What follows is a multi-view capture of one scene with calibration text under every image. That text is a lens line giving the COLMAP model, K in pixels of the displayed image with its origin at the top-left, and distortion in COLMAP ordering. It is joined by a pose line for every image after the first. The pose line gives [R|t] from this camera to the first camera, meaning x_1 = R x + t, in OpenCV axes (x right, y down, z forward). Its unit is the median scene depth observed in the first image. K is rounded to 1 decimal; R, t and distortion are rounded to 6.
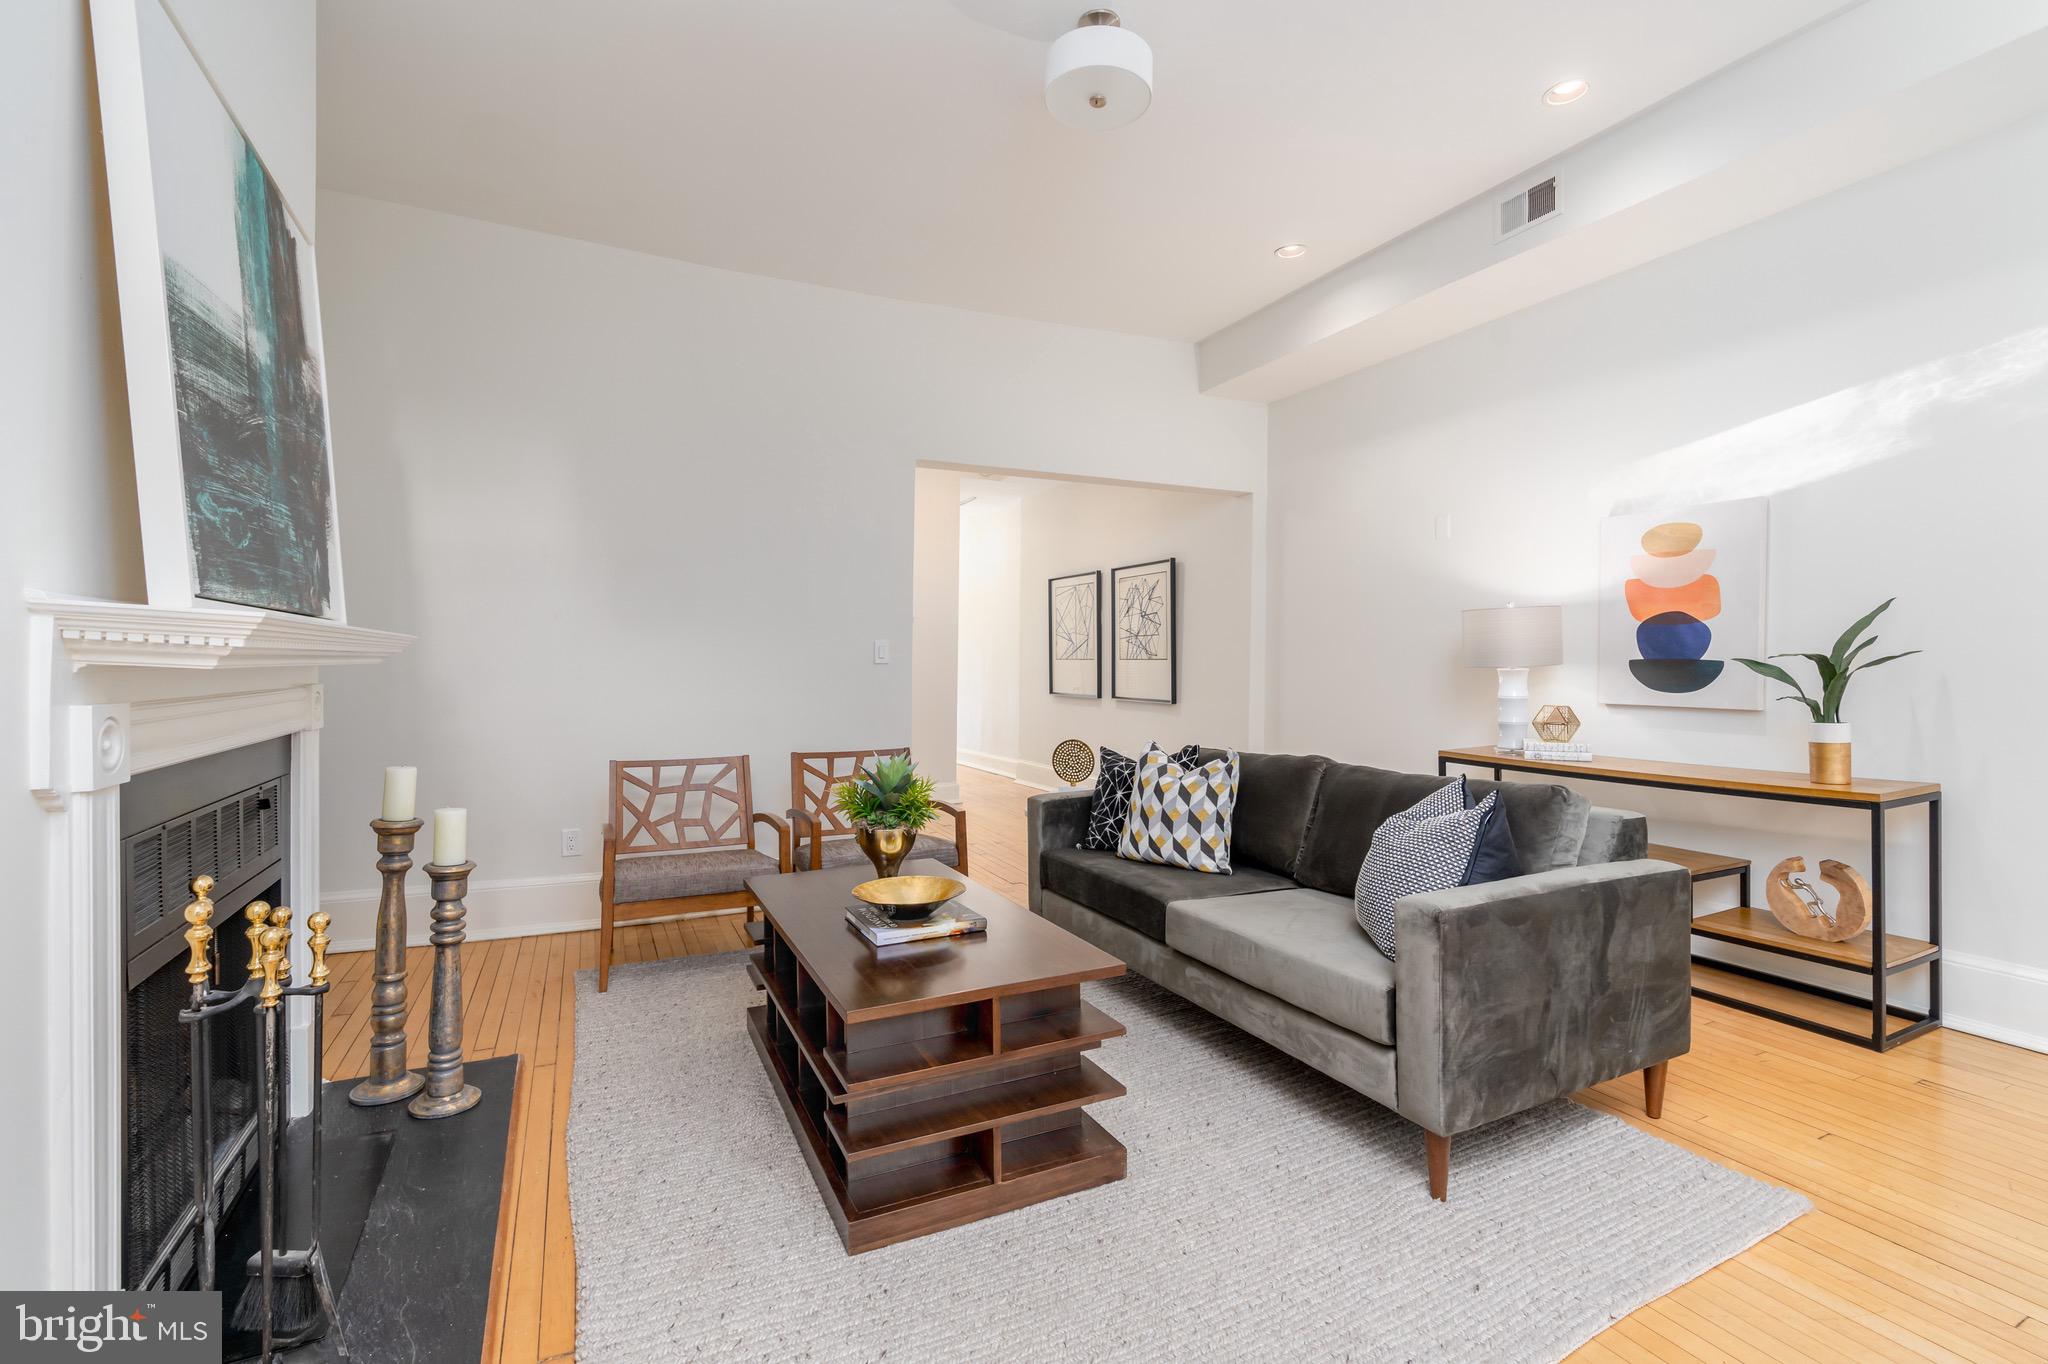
lens RADIAL K [[919.5, 0, 1040.1], [0, 919.5, 669.8], [0, 0, 1]] dist [-0.011943, 0.004582]
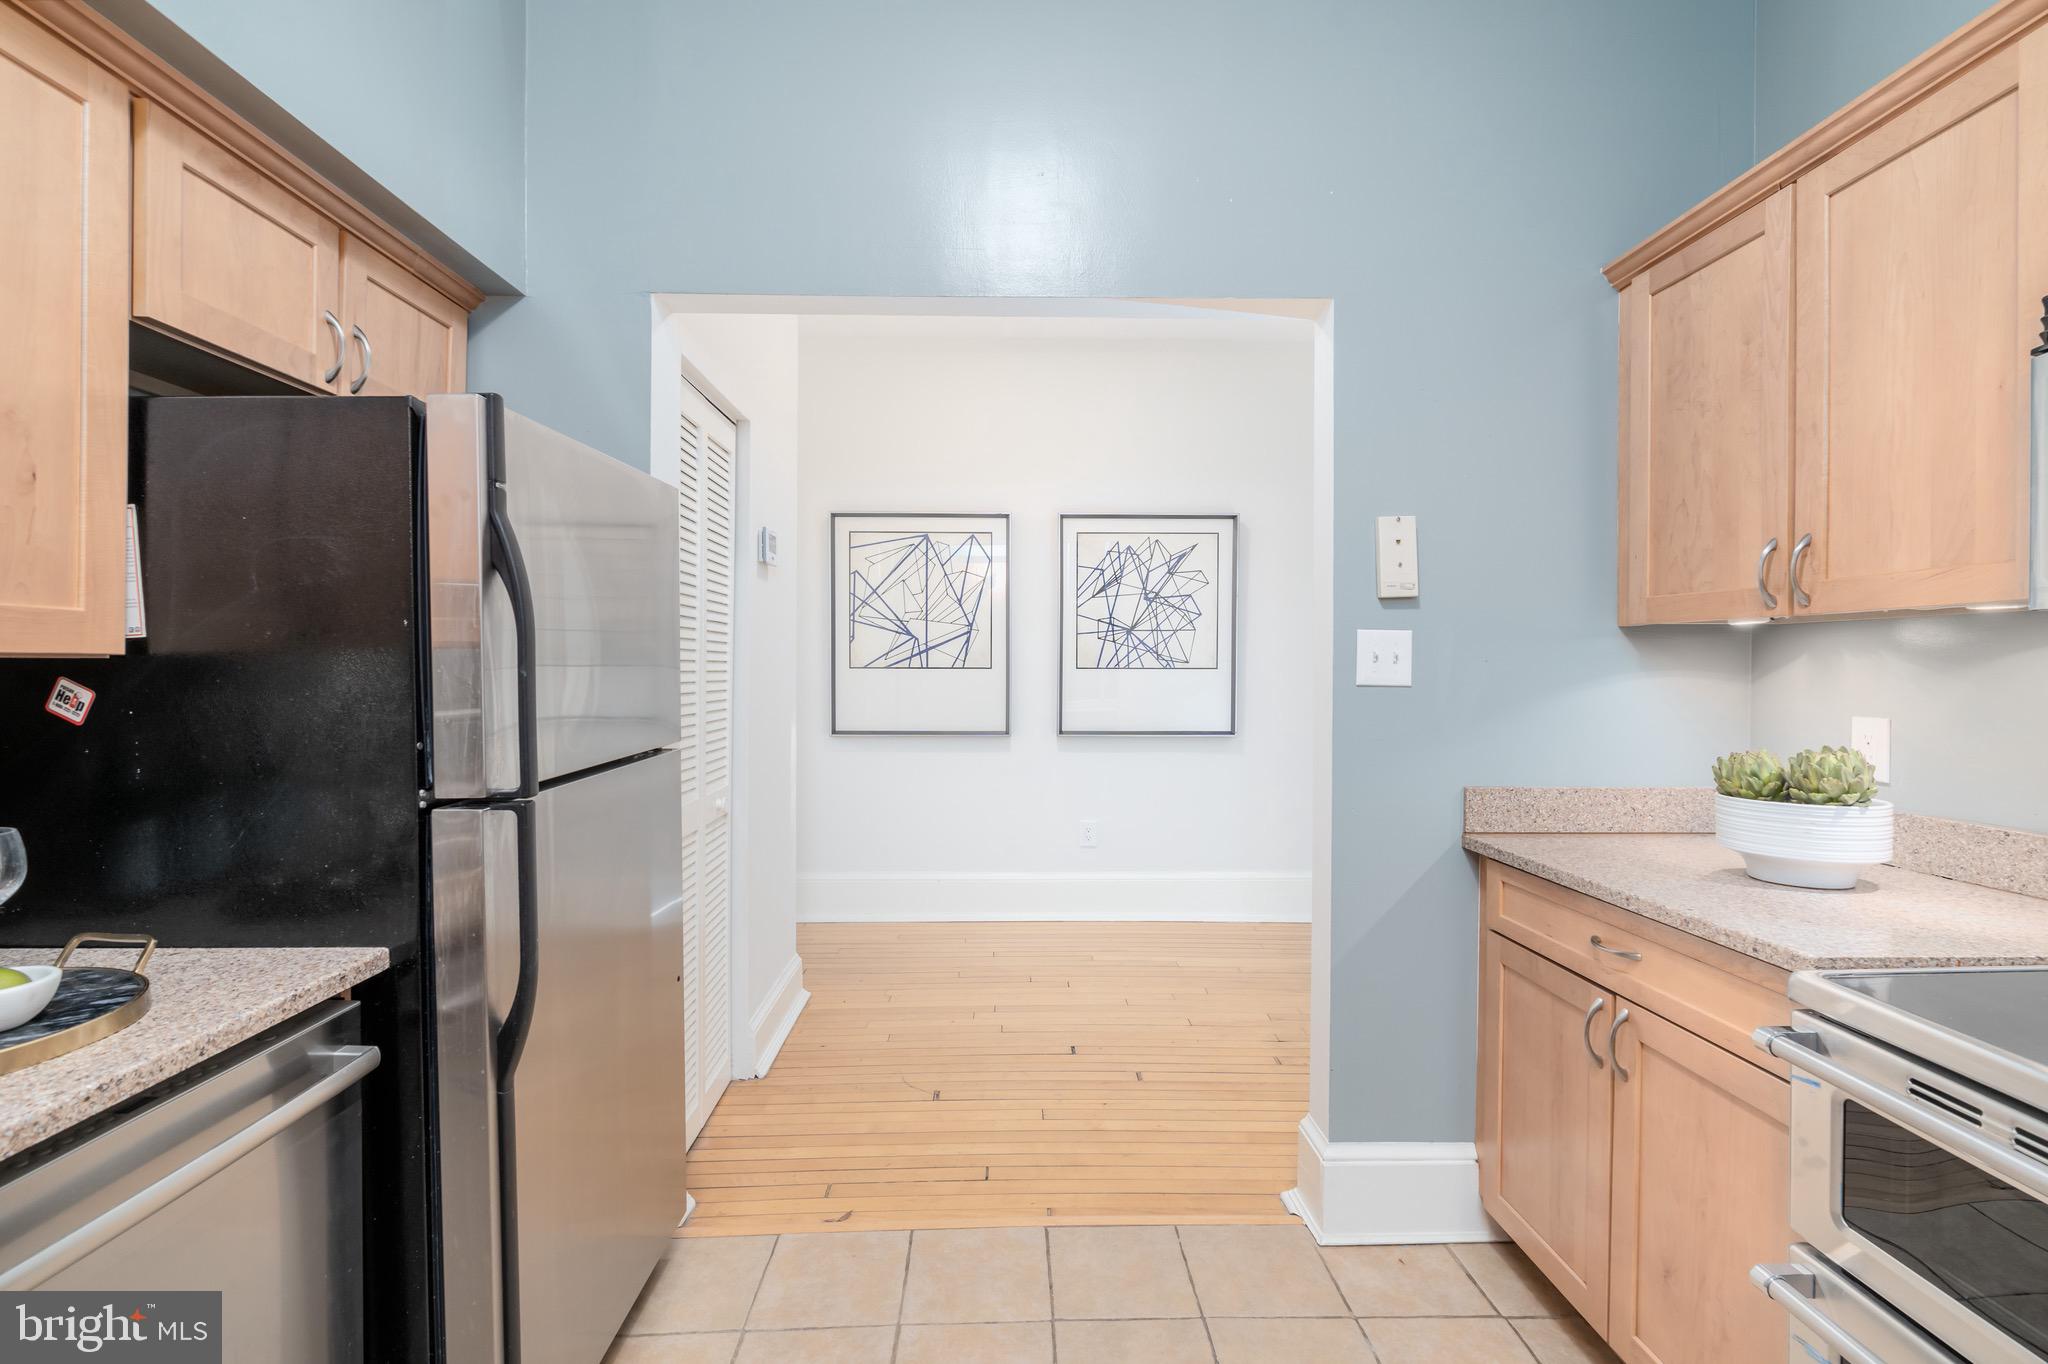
lens RADIAL K [[919.5, 0, 1021.7], [0, 919.5, 674.9], [0, 0, 1]] dist [-0.011943, 0.004582]
pose [[0.423492, -0.011650, 0.905825, -0.481583], [0.008157, 0.999926, 0.009046, -0.013363], [-0.905863, 0.003558, 0.423556, 0.806637]]
